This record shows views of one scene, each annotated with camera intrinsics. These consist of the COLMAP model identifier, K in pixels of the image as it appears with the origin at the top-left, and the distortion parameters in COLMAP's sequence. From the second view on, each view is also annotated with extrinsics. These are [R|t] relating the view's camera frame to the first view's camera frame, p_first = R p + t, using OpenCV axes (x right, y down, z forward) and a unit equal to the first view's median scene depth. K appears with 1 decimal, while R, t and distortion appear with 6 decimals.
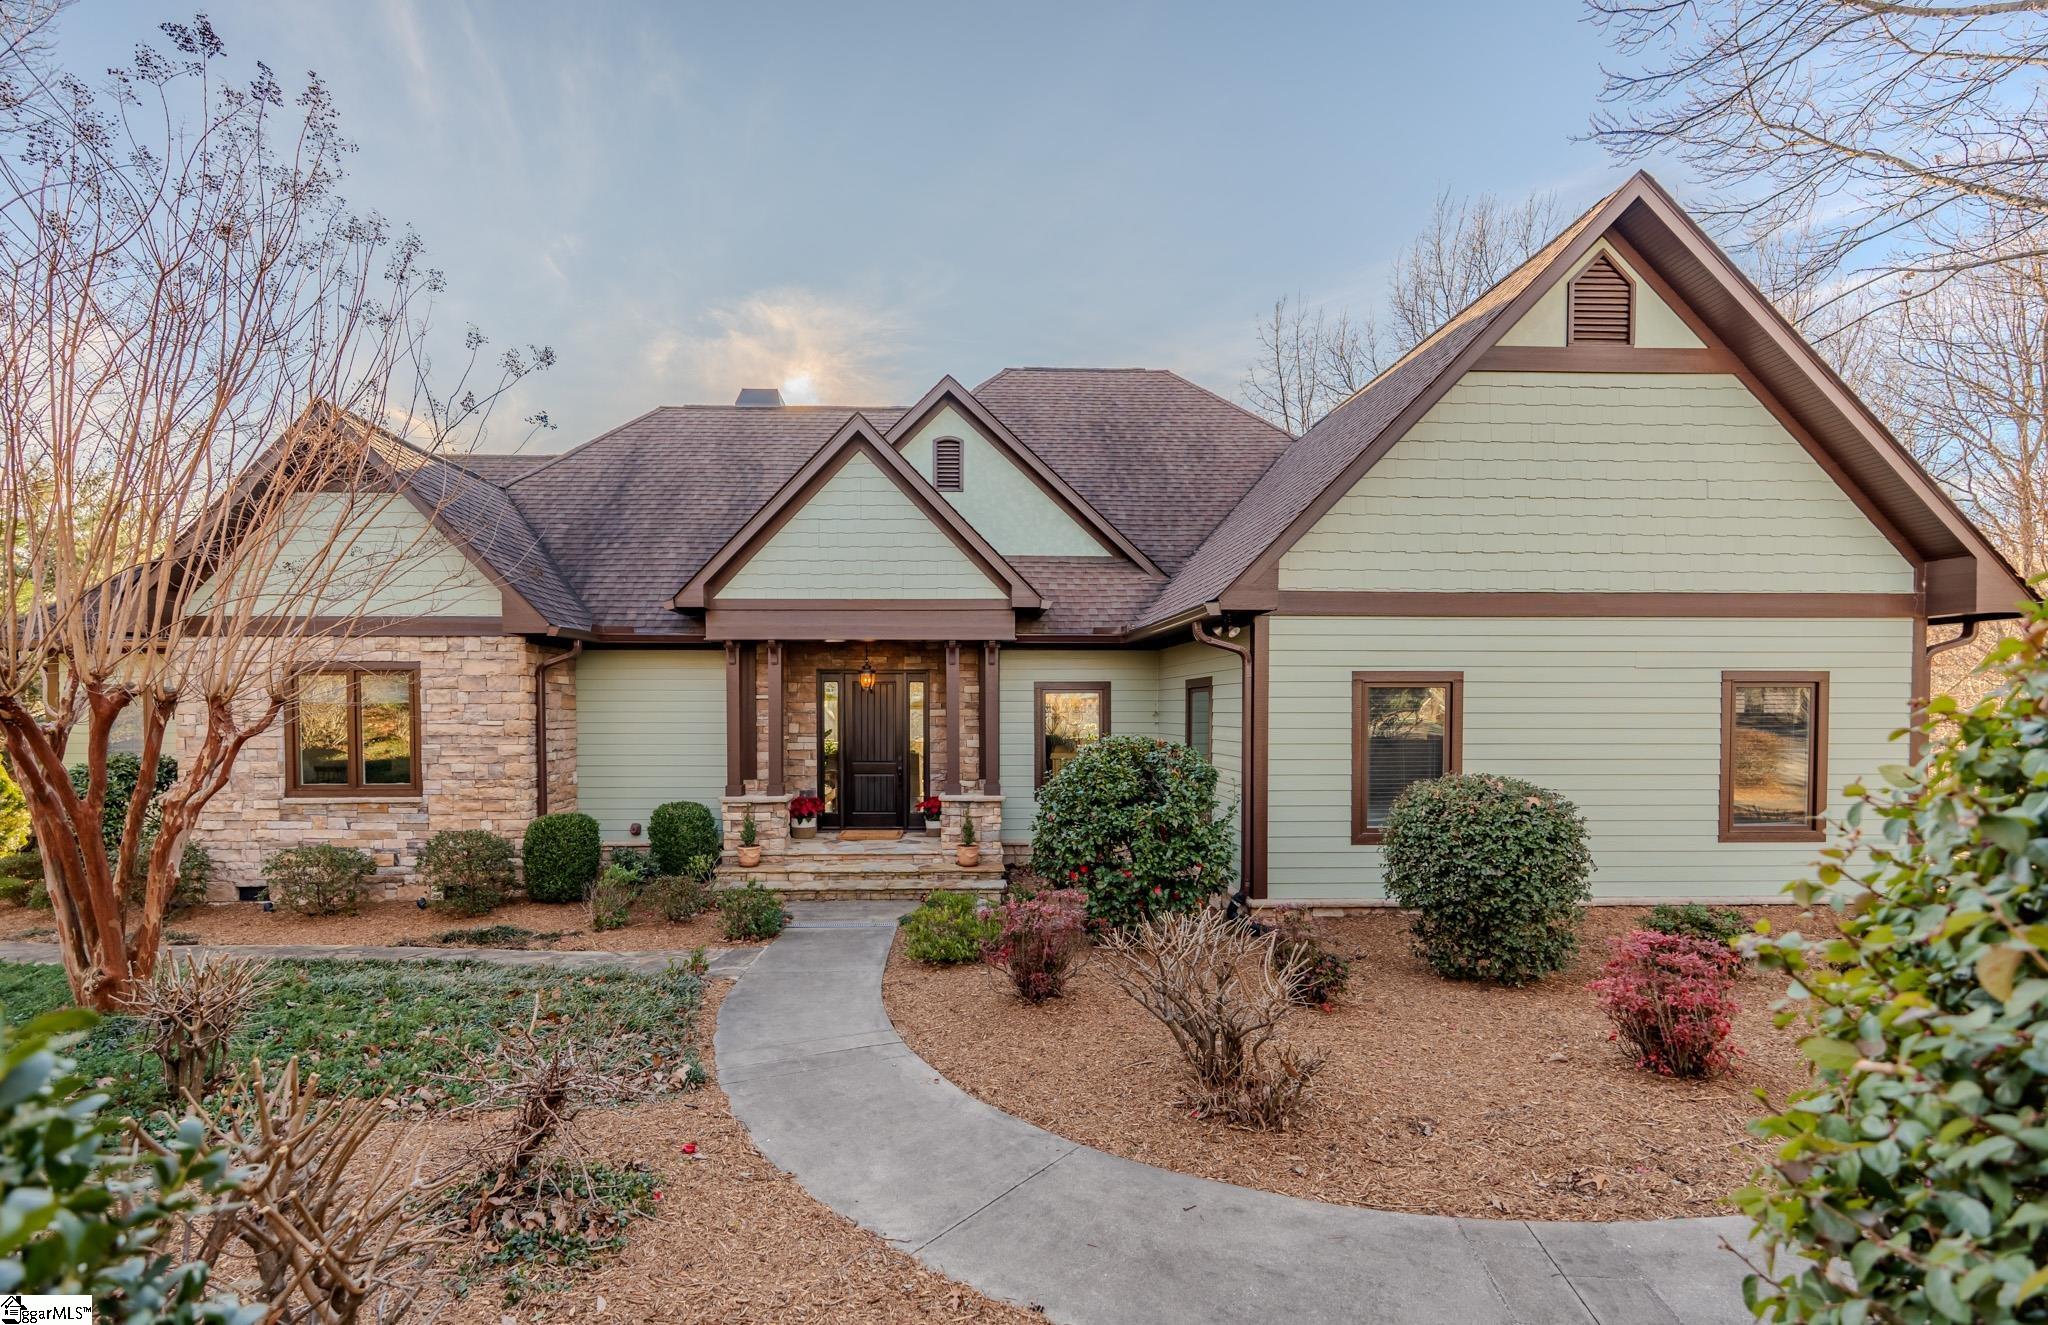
lens RADIAL K [[1535.1, 0, 1024.2], [0, 1535.1, 665.0], [0, 0, 1]] dist [0.000544, -0.000442]
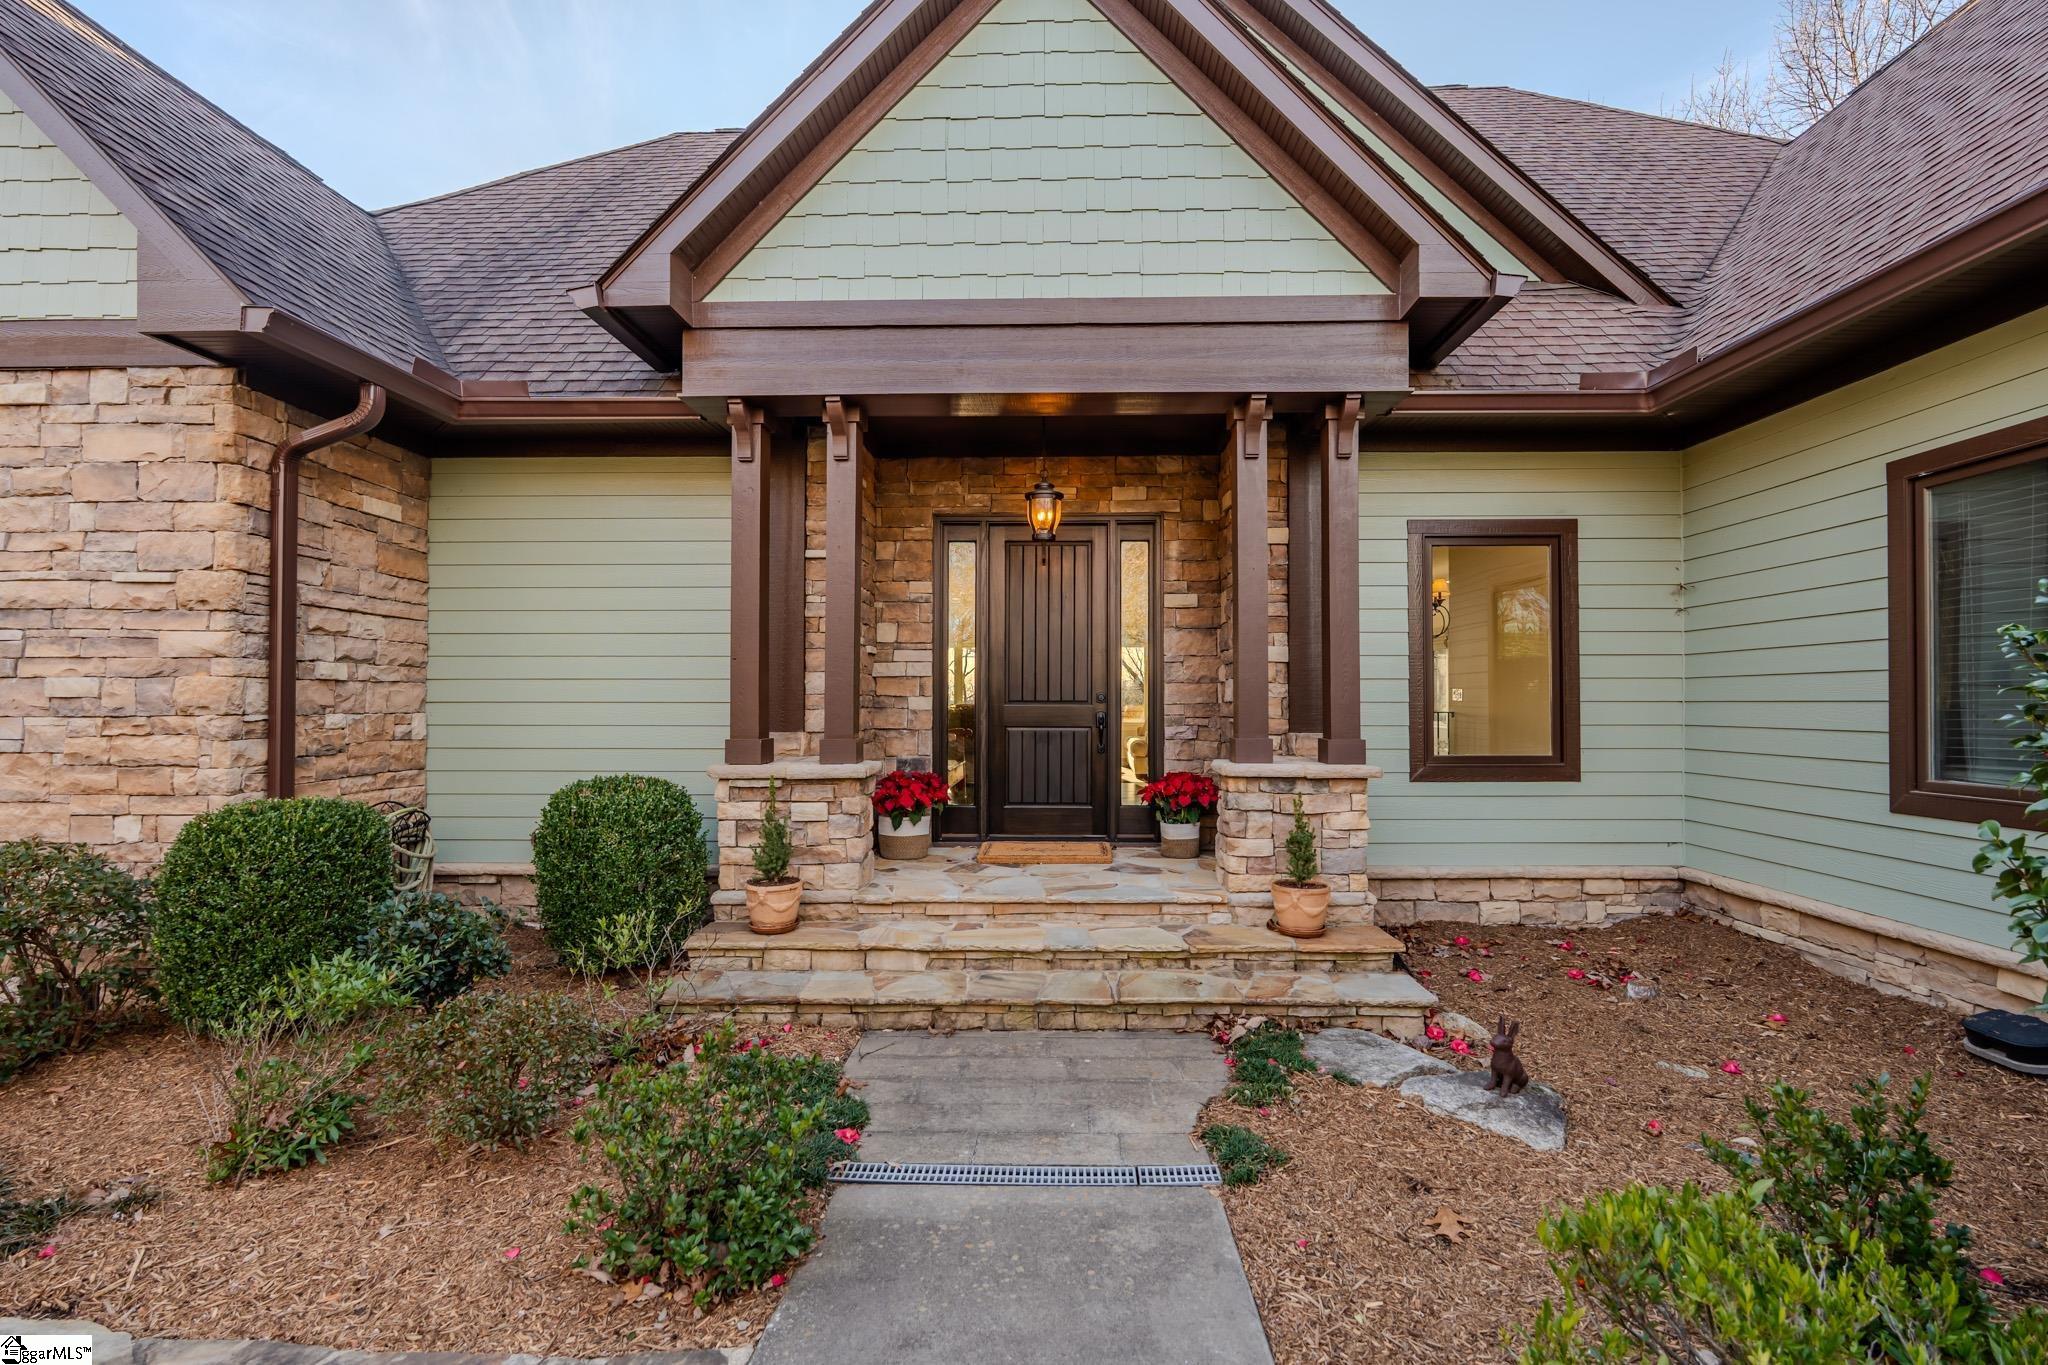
lens RADIAL K [[901.7, 0, 1030.9], [0, 901.7, 684.7], [0, 0, 1]] dist [-0.005290, -0.000156]
pose [[0.999966, 0.004179, -0.007164, -0.106861], [-0.004512, 0.998879, -0.047113, 0.075018], [0.006959, 0.047144, 0.998864, 0.749002]]
